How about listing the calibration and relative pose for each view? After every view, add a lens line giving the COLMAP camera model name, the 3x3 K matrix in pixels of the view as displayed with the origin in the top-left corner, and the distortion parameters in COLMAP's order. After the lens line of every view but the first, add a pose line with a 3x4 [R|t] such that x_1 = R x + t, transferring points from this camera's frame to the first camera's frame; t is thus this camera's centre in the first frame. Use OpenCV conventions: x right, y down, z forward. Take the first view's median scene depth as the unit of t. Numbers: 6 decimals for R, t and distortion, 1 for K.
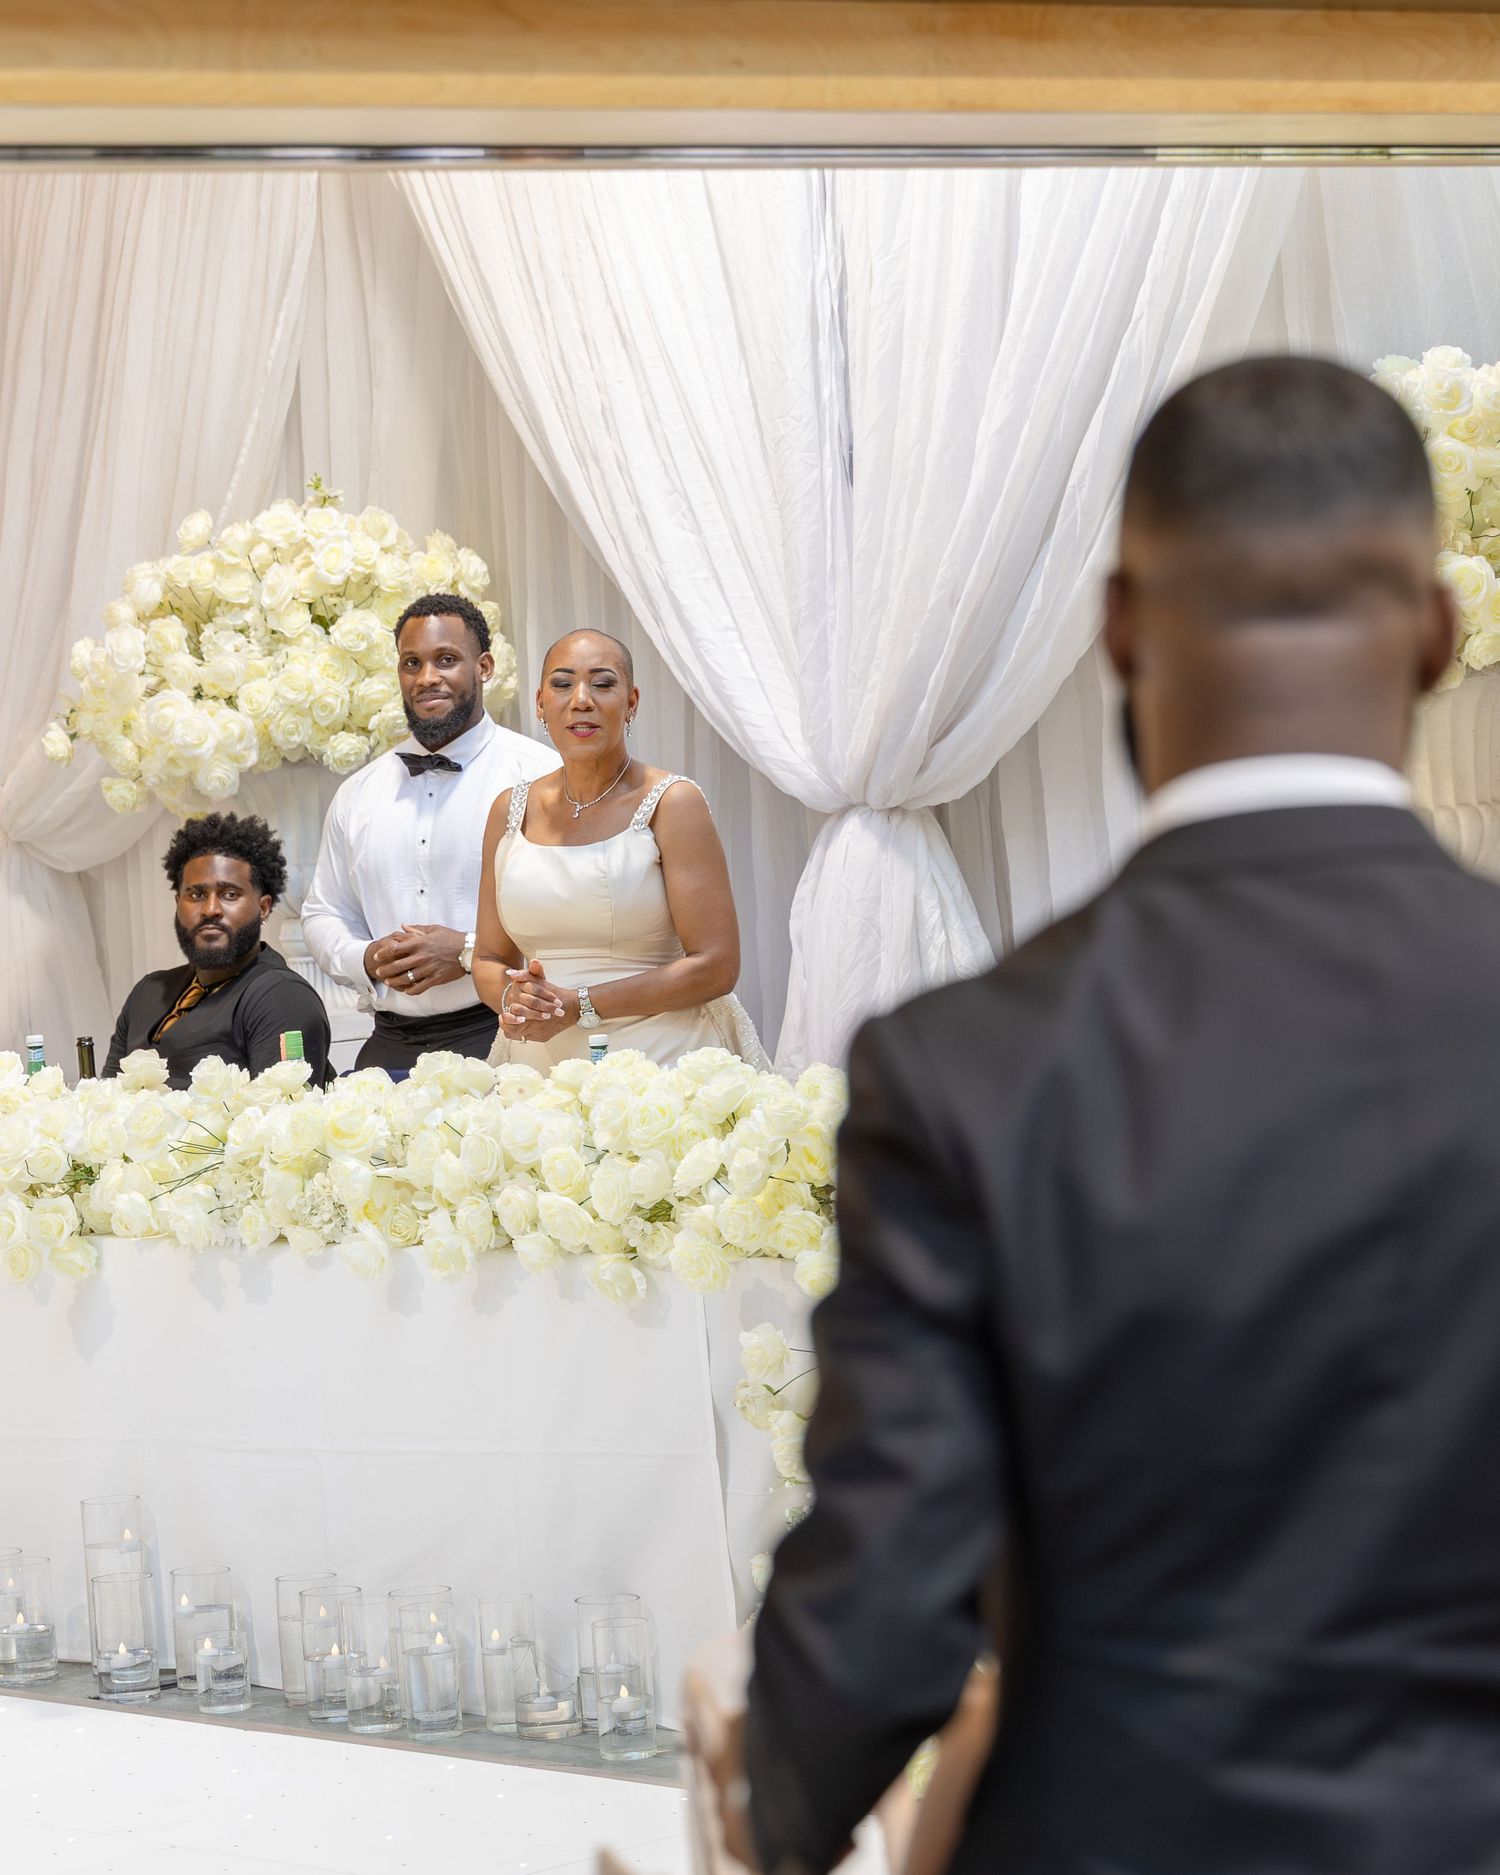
lens RADIAL K [[4433.9, 0, 612.2], [0, 4433.9, 871.3], [0, 0, 1]] dist [0.305798, 0.000000]
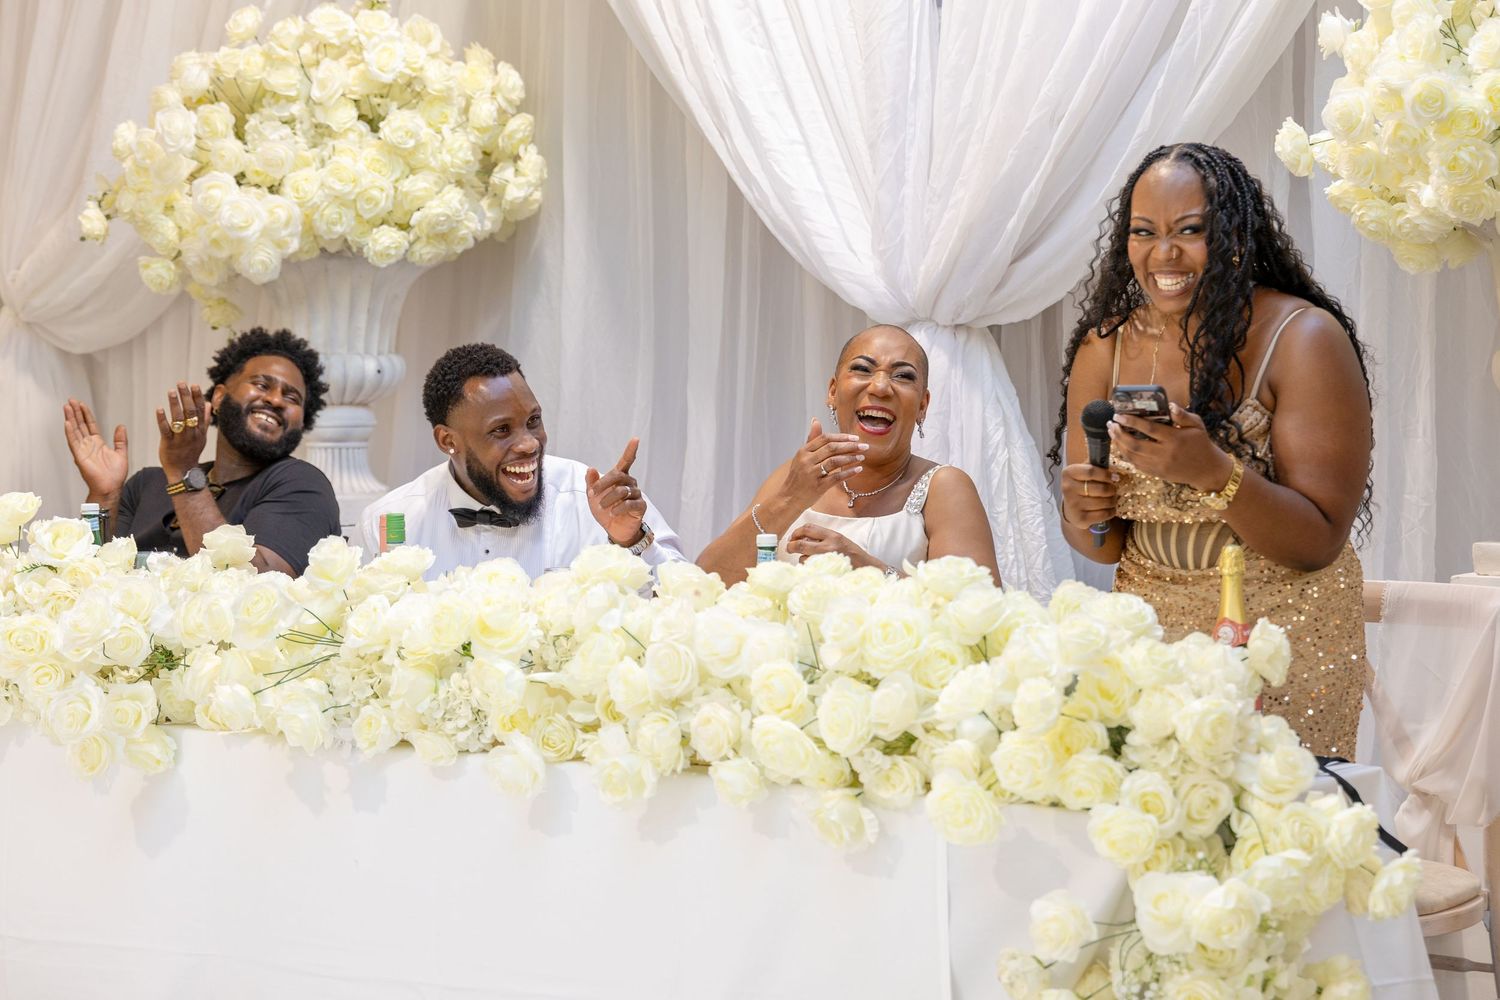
lens RADIAL K [[2954.3, 0, 779.4], [0, 2954.3, 380.7], [0, 0, 1]] dist [0.116277, 0.000000]
pose [[0.986057, 0.058775, 0.155680, -0.082313], [-0.056123, 0.998195, -0.021381, 0.015318], [-0.156656, 0.012346, 0.987576, 0.337119]]
